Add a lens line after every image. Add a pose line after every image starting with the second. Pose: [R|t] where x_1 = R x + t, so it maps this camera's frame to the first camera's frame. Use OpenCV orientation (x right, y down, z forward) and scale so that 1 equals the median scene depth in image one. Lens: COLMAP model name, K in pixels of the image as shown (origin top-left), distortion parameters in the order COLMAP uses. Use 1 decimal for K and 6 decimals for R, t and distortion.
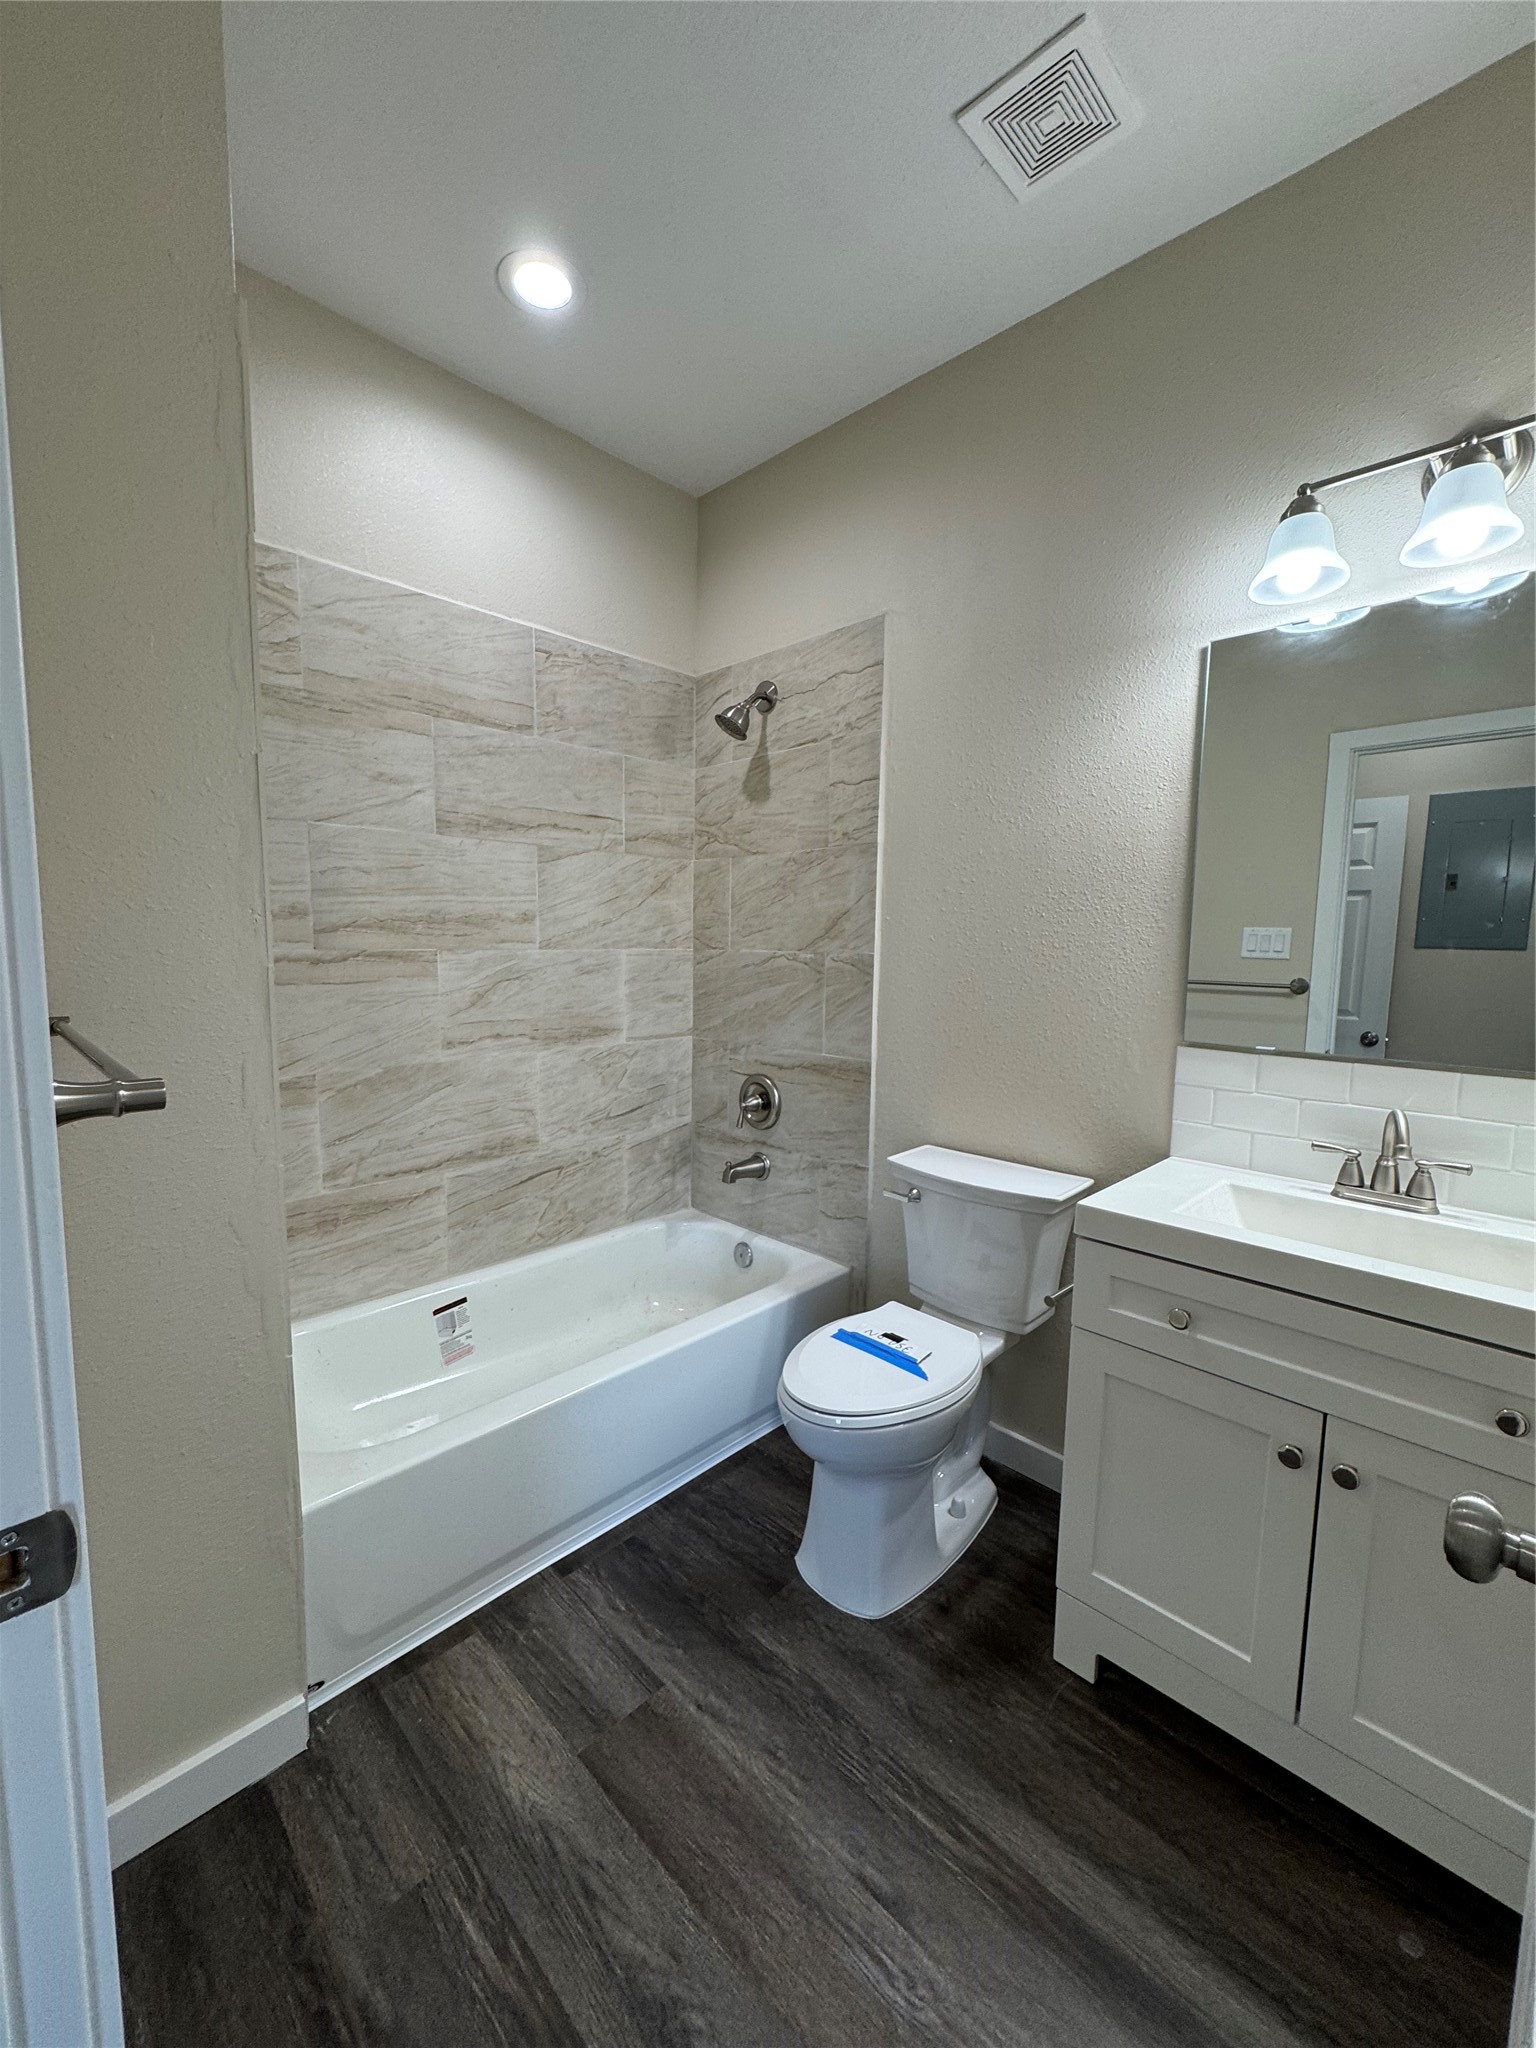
lens RADIAL K [[819.6, 0, 768.0], [0, 819.6, 1024.0], [0, 0, 1]] dist [-0.001447, 0.000007]
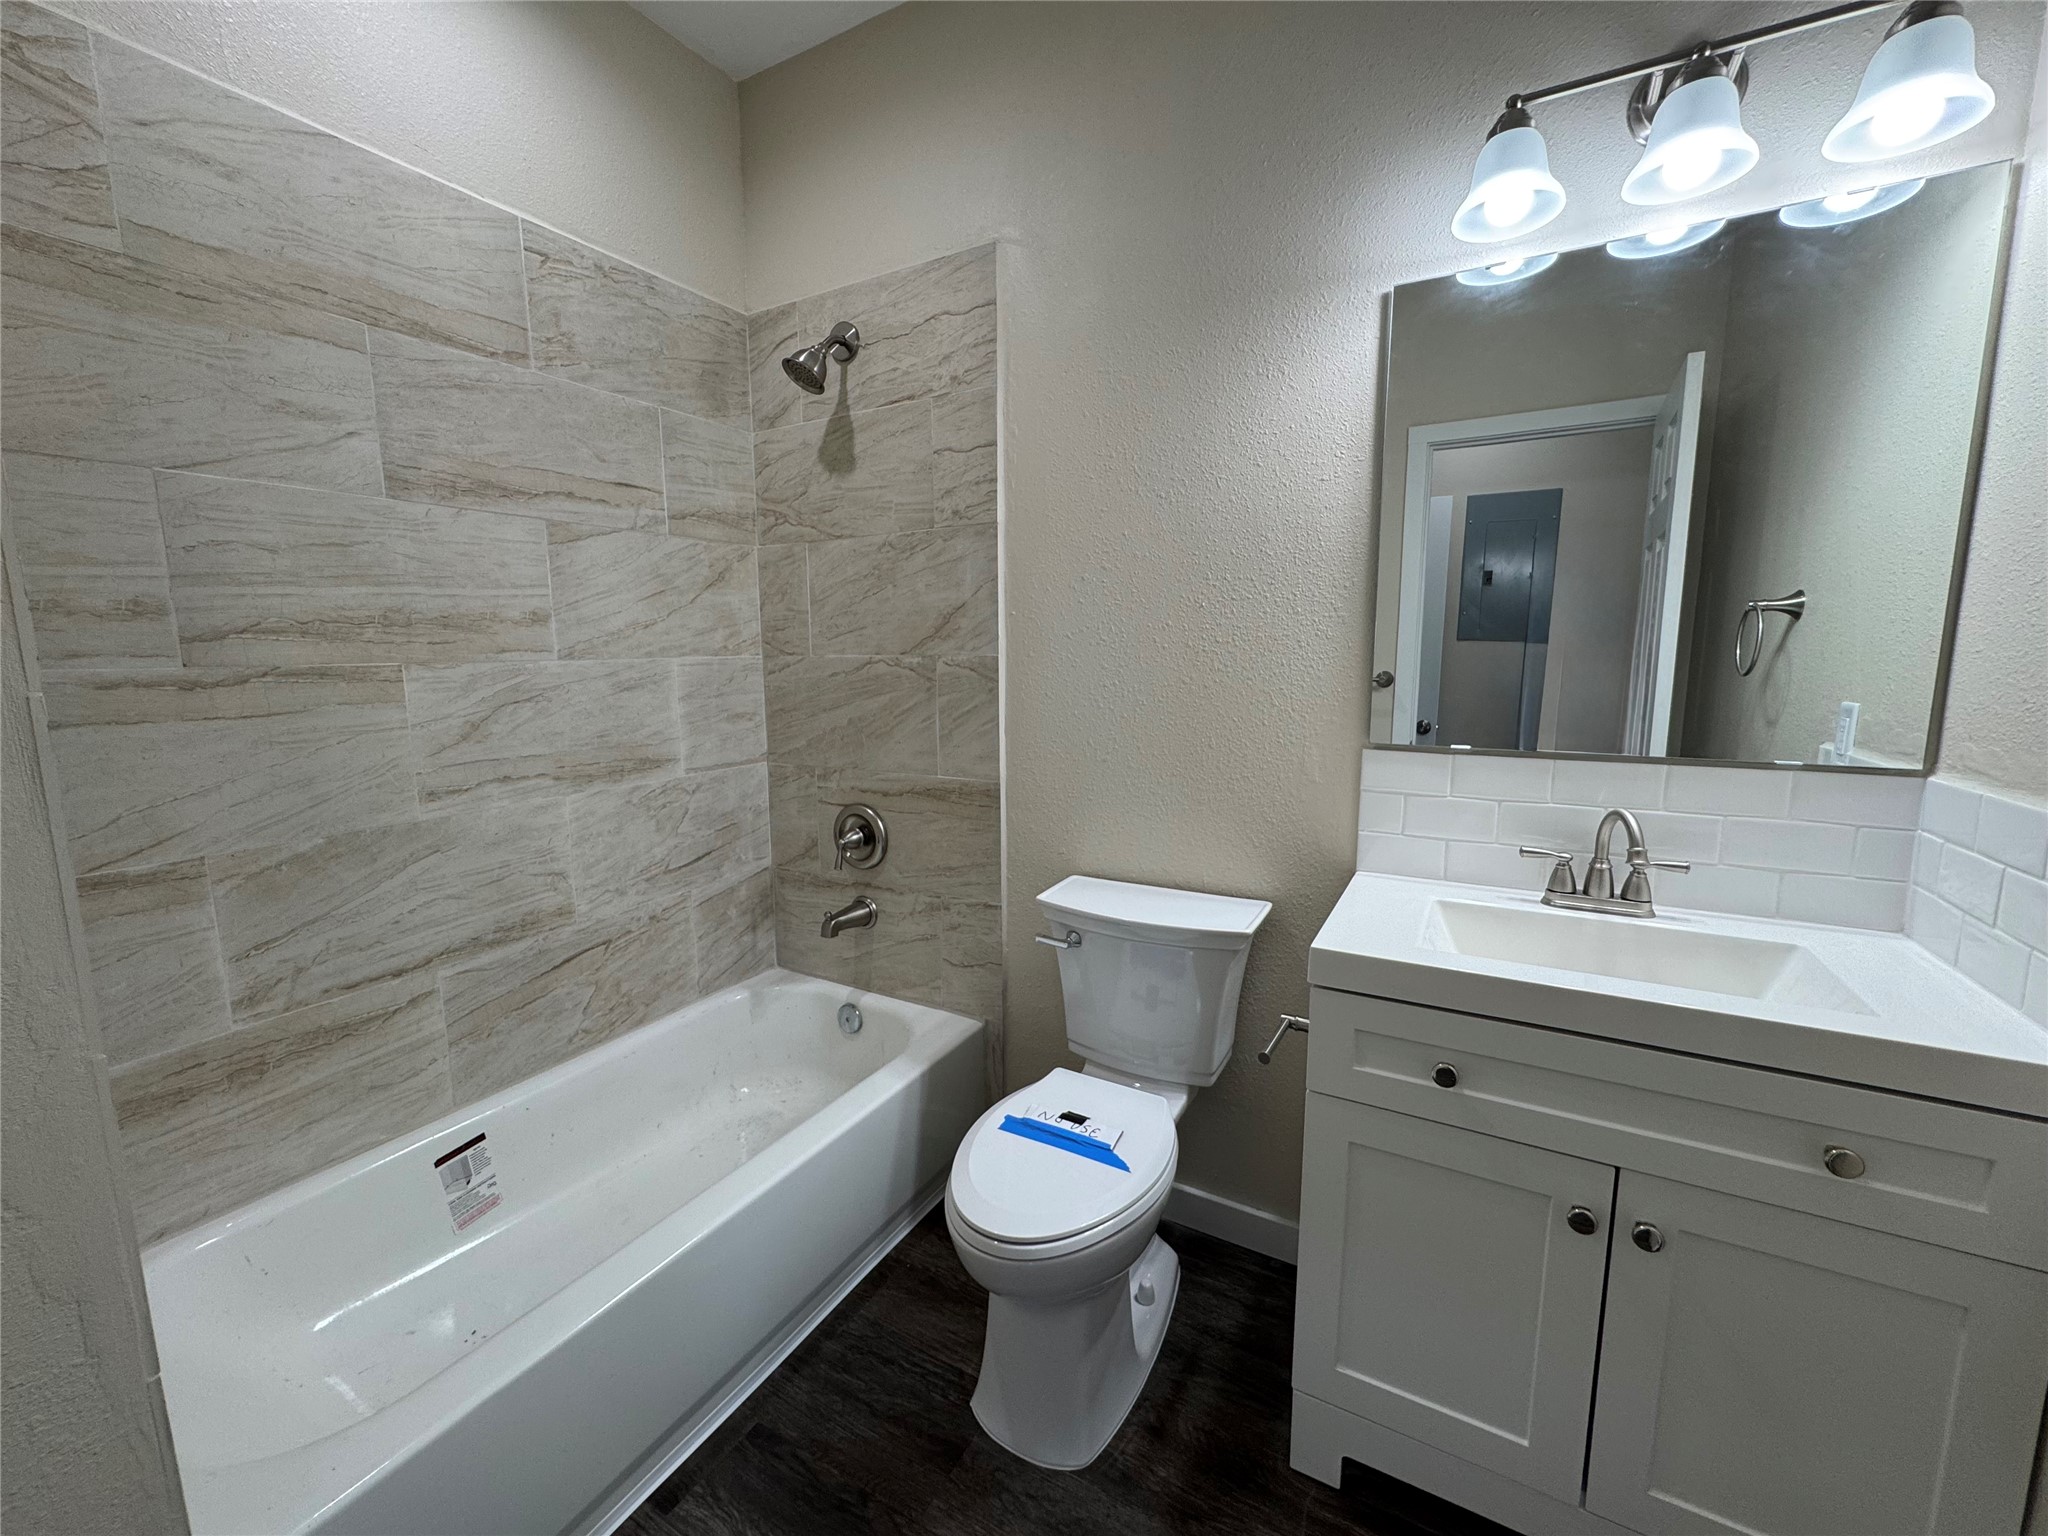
lens RADIAL K [[819.6, 0, 1020.6], [0, 819.6, 763.3], [0, 0, 1]] dist [-0.001447, 0.000007]
pose [[0.966546, -0.055991, 0.250306, -0.067474], [0.046357, 0.997946, 0.044221, -0.011153], [-0.252268, -0.031138, 0.967156, 0.175114]]
